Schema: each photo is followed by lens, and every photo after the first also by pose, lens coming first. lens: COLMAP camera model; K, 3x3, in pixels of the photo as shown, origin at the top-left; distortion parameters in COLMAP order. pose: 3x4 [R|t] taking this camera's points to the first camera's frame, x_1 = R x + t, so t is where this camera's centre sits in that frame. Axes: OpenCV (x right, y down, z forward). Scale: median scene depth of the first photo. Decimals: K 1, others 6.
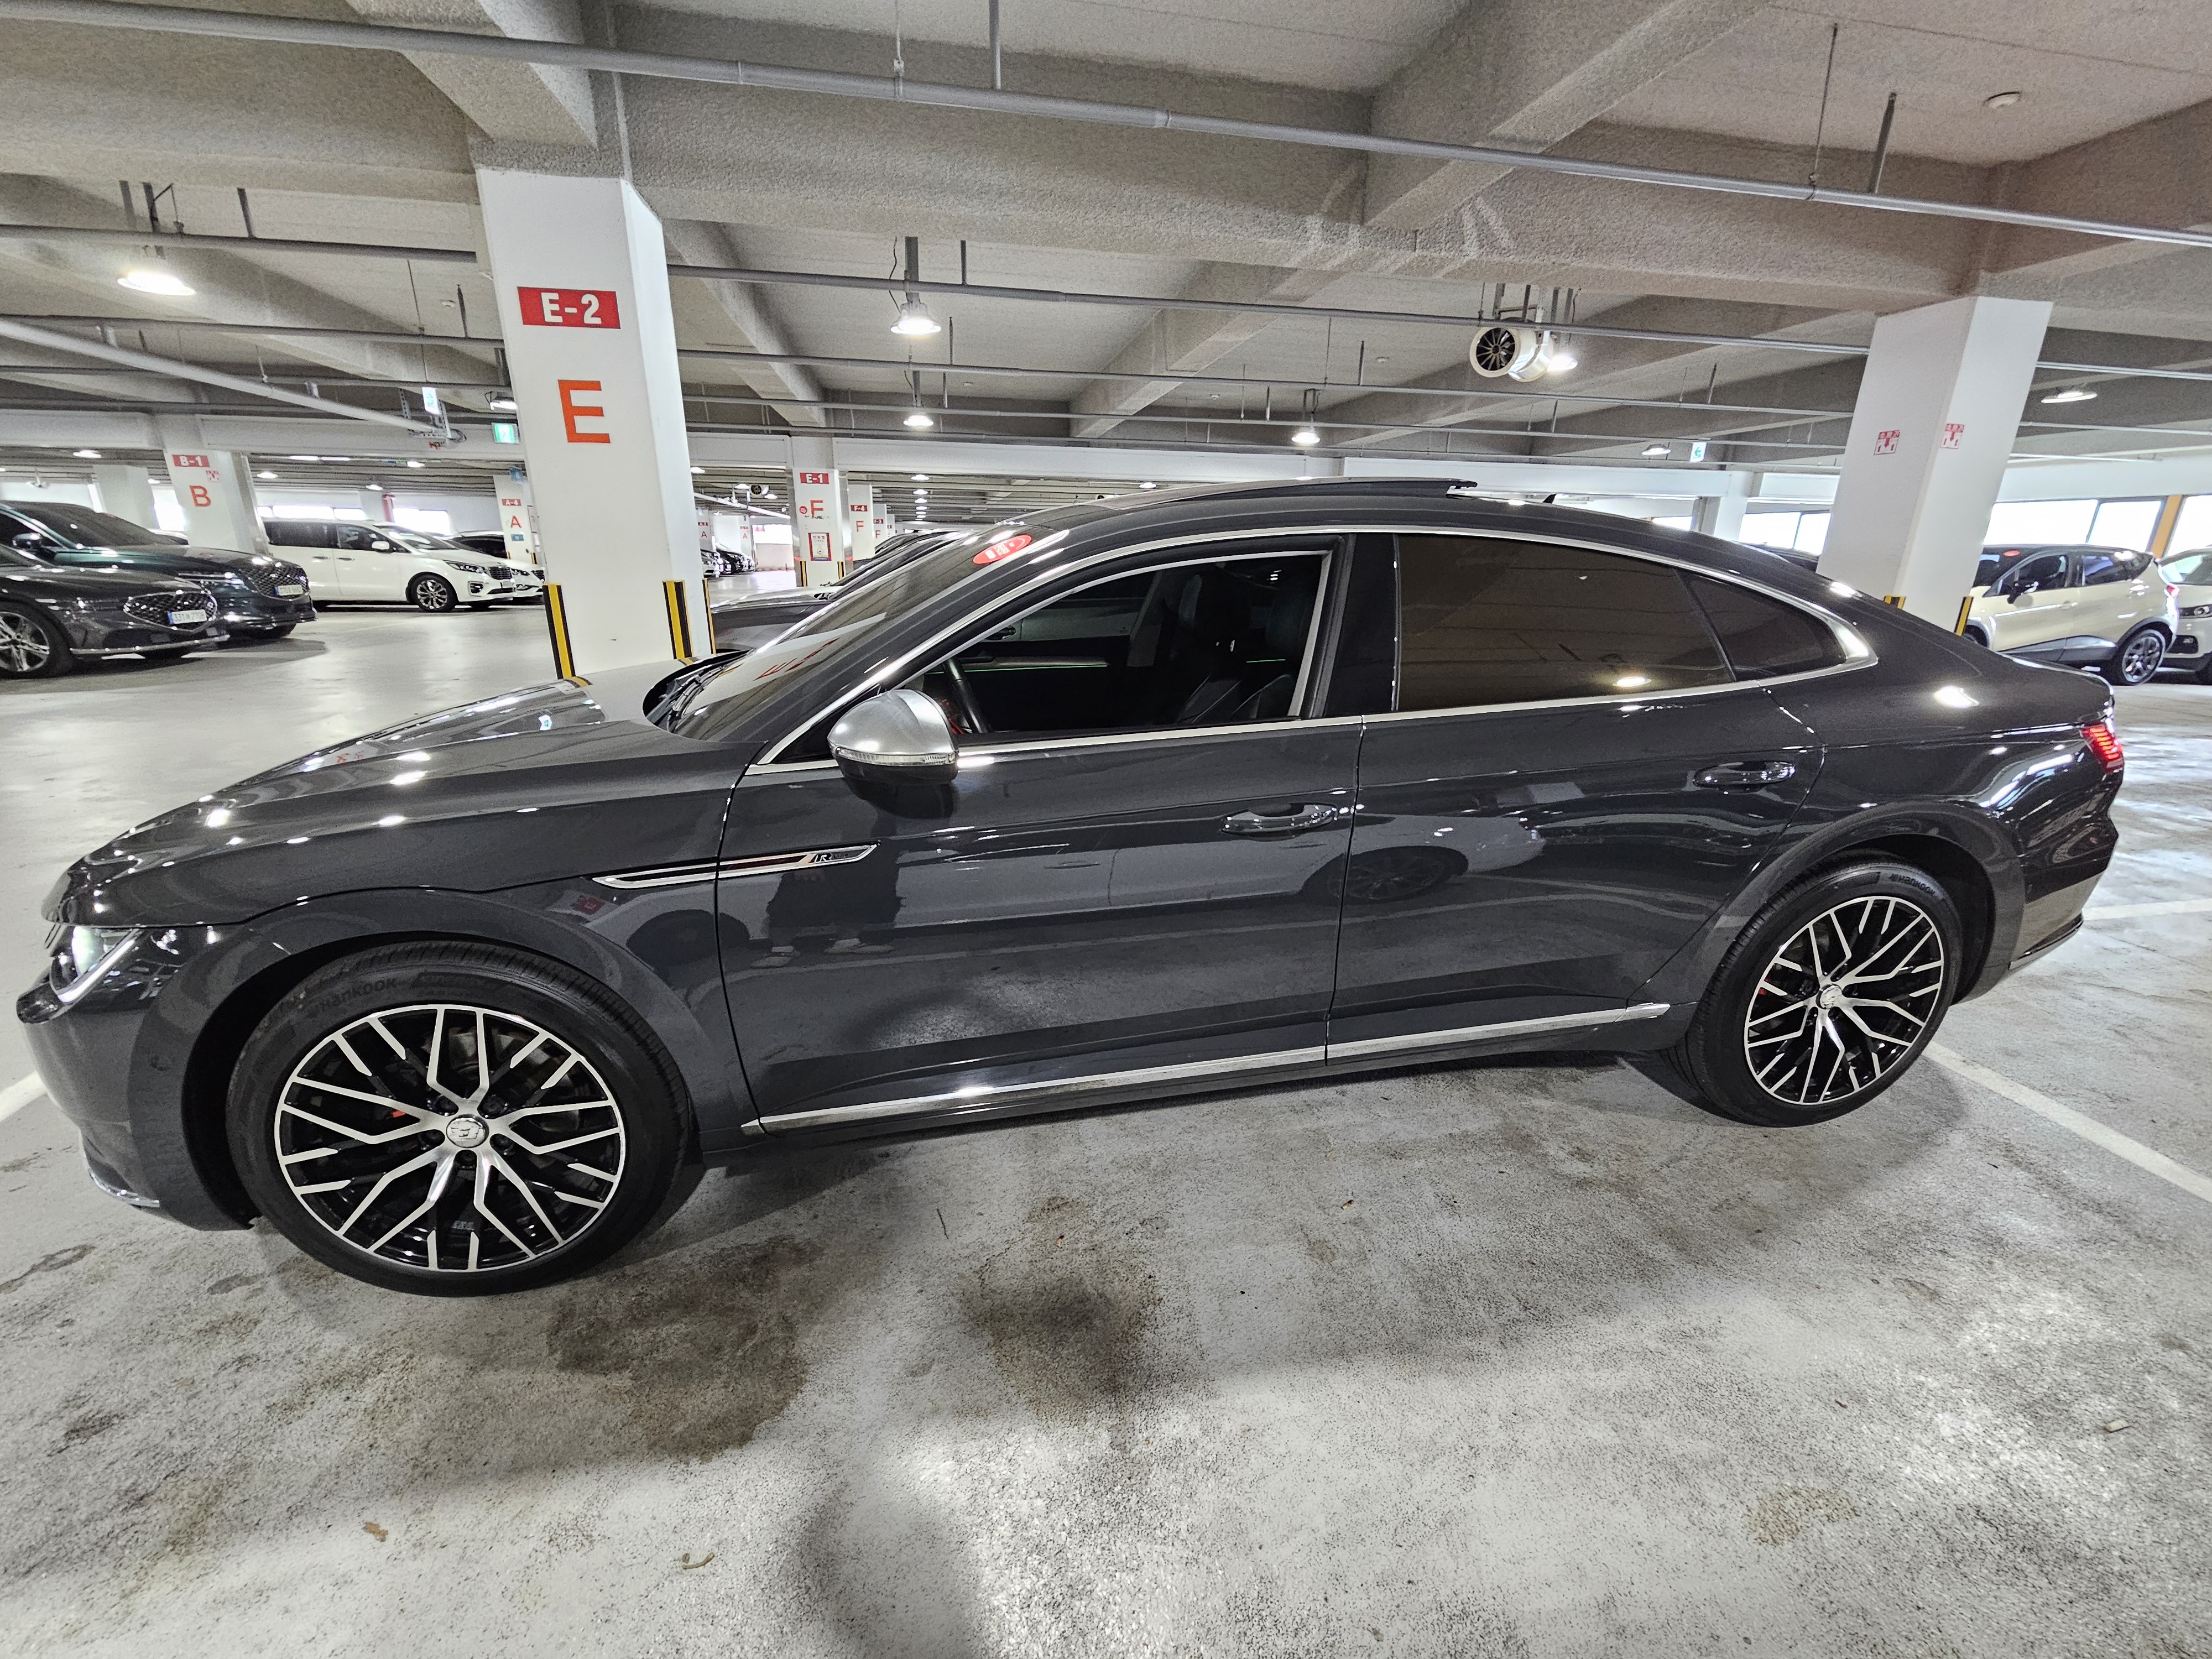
lens RADIAL K [[911.4, 0, 1094.1], [0, 911.4, 835.2], [0, 0, 1]] dist [-0.001031, -0.000640]
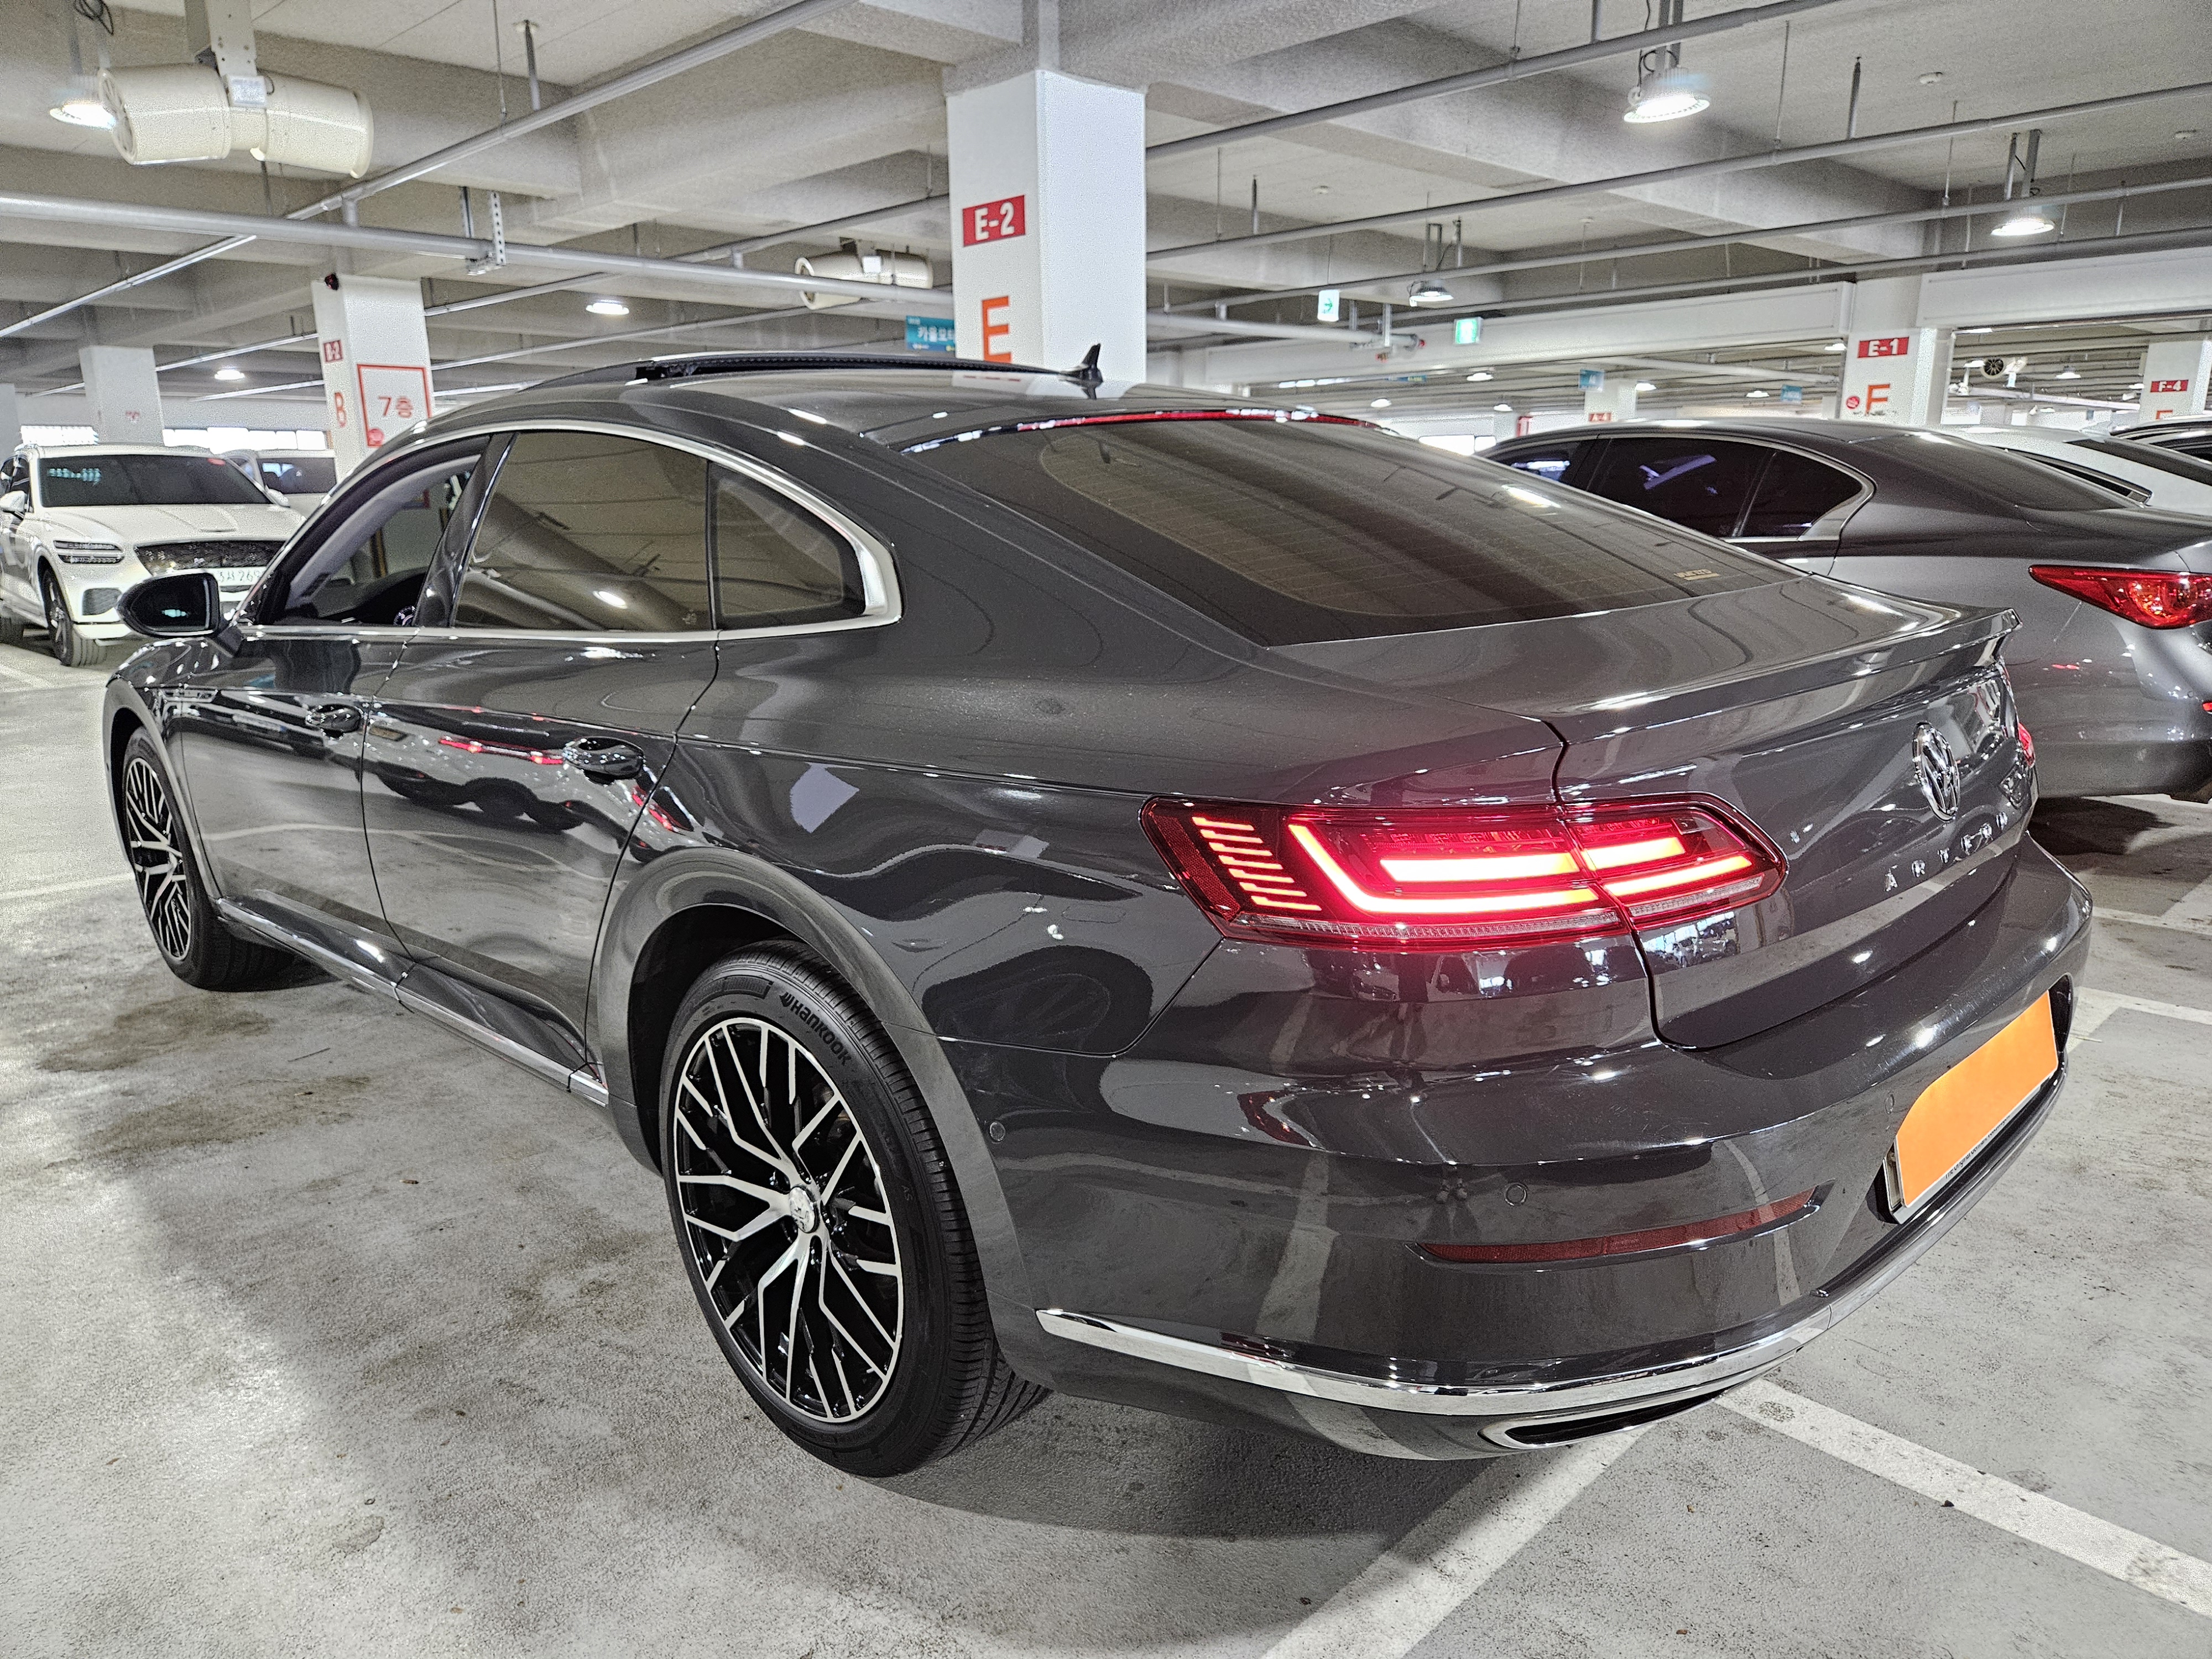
lens RADIAL K [[1482.8, 0, 1120.7], [0, 1482.8, 844.5], [0, 0, 1]] dist [0.060582, -0.056829]
pose [[0.559586, 0.172872, -0.810542, 1.662352], [-0.225029, 0.972955, 0.052155, -0.133788], [0.797637, 0.153210, 0.583353, 0.606404]]
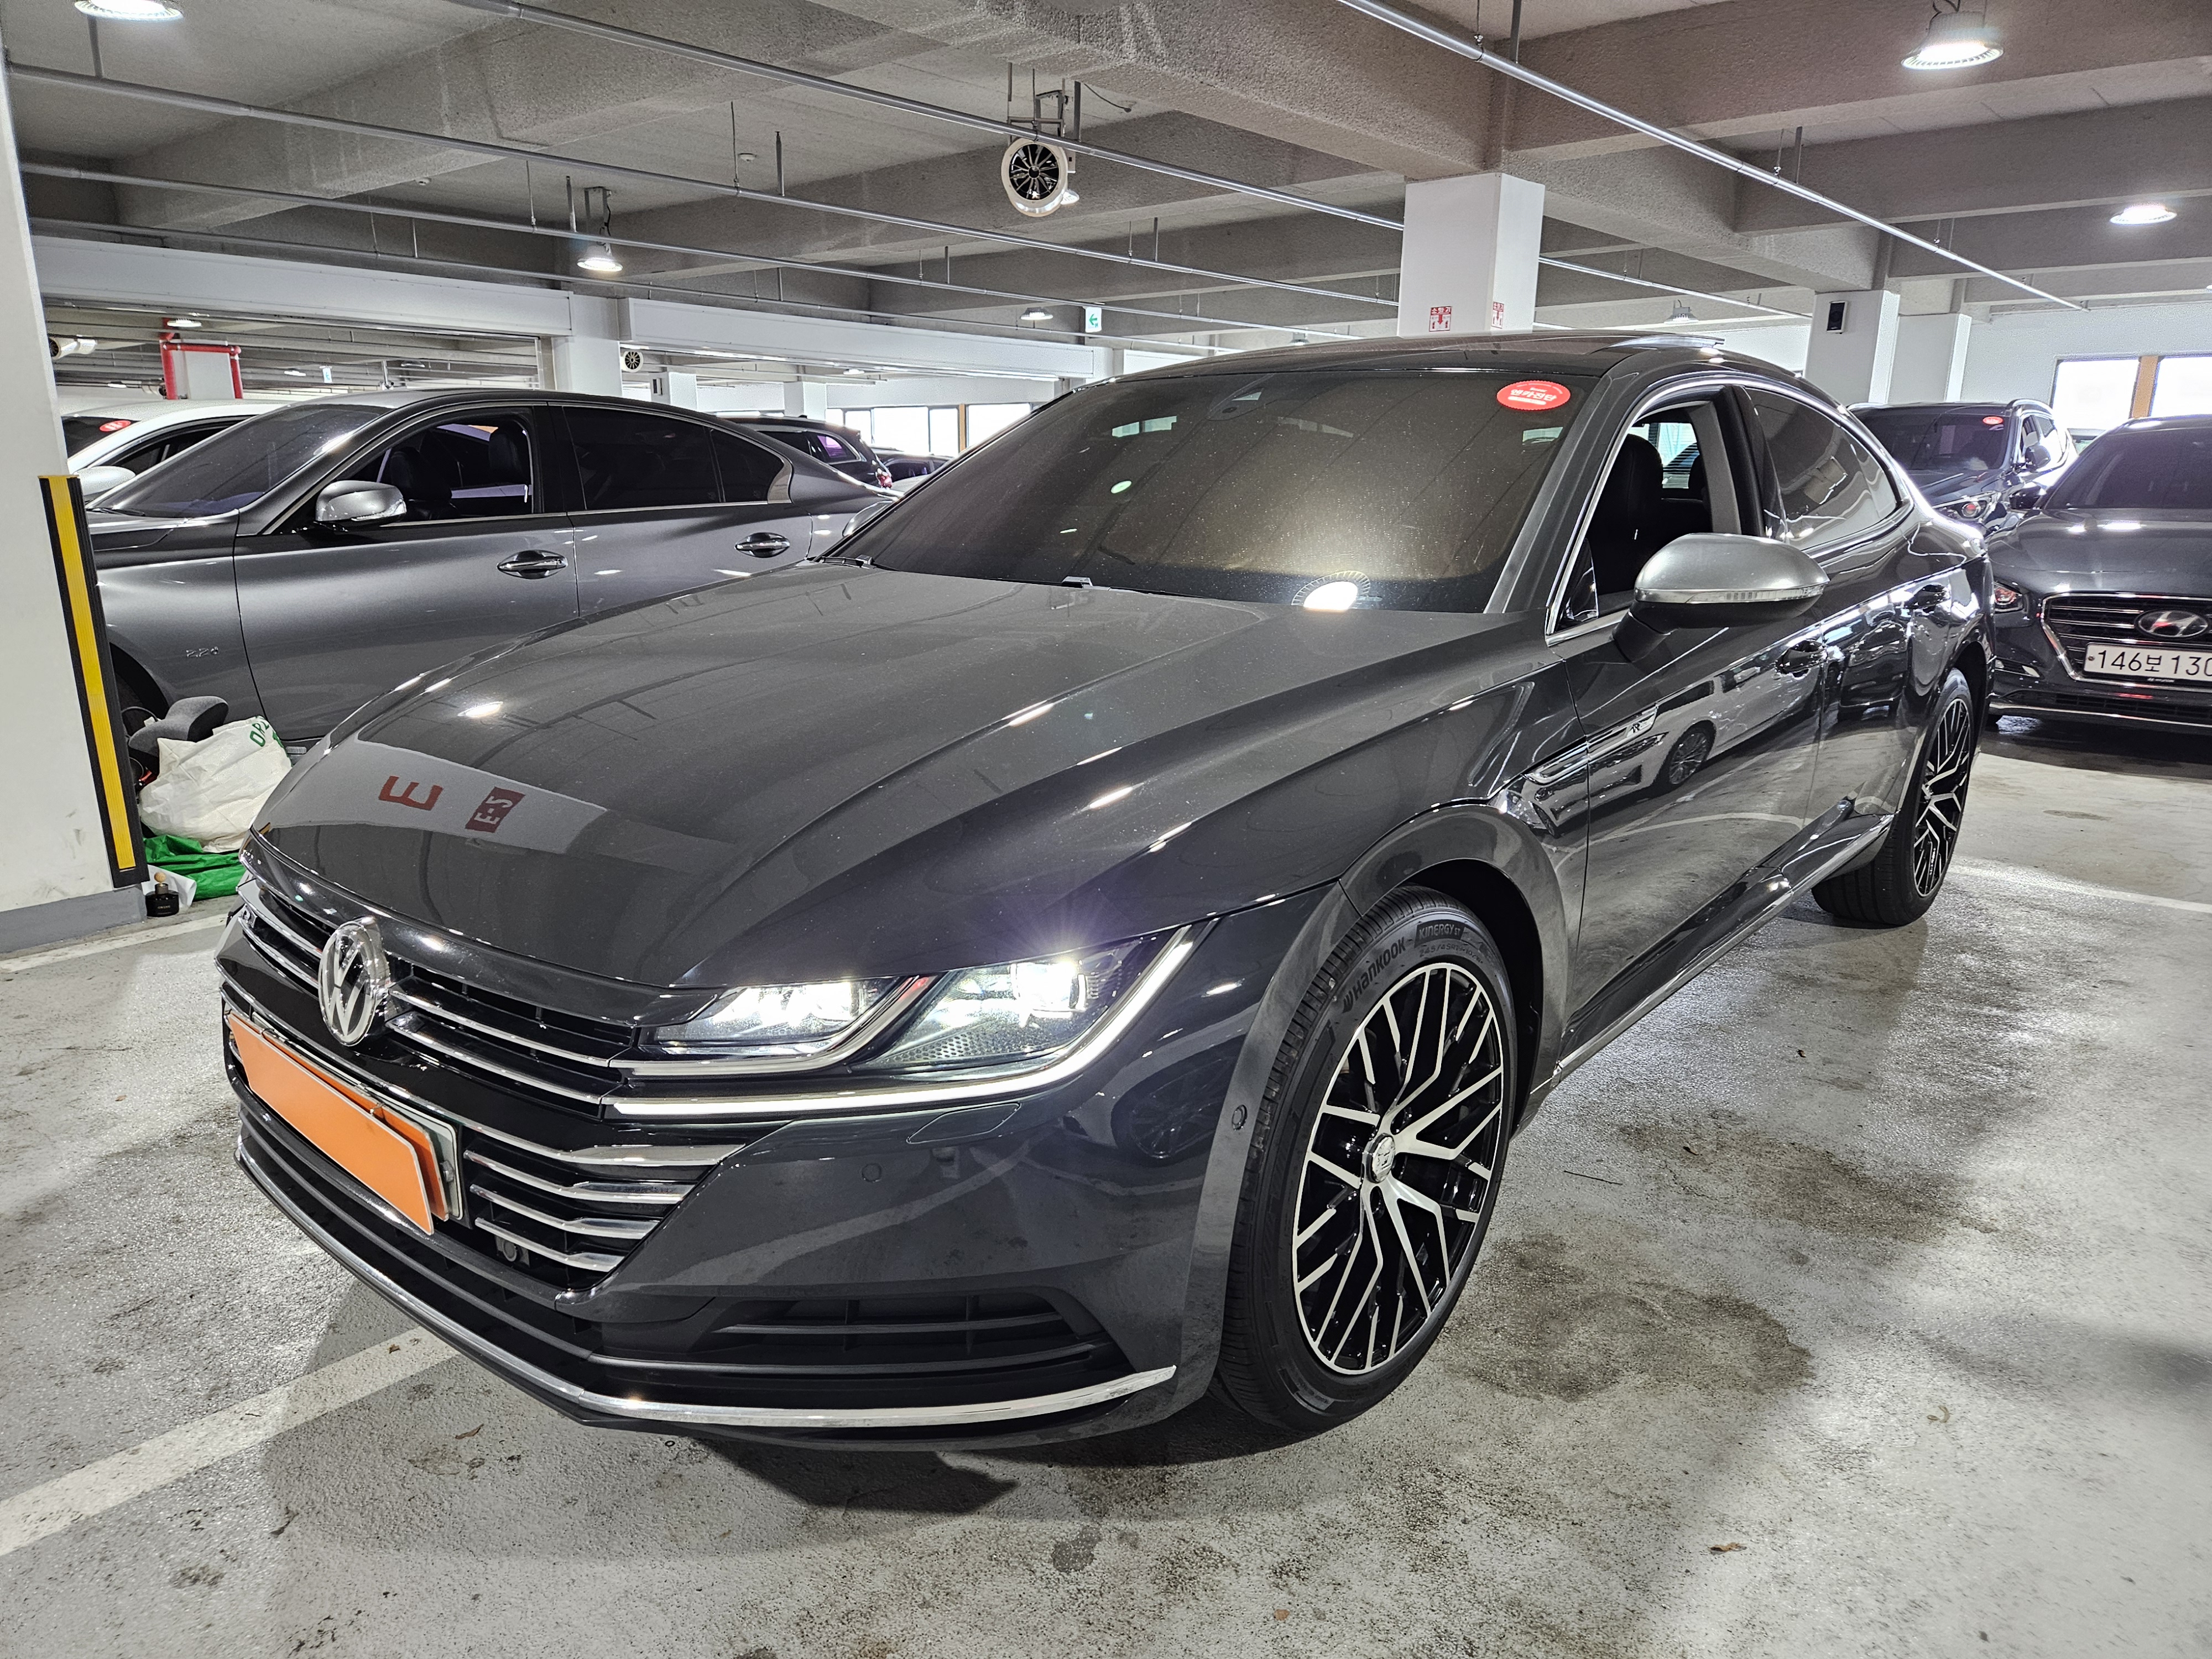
lens RADIAL K [[1489.8, 0, 1074.4], [0, 1489.8, 838.0], [0, 0, 1]] dist [0.034243, -0.000923]
pose [[0.790162, -0.157201, 0.592395, -1.184511], [0.187838, 0.982148, 0.010082, 0.010619], [-0.583405, 0.103308, 0.805584, 0.114630]]
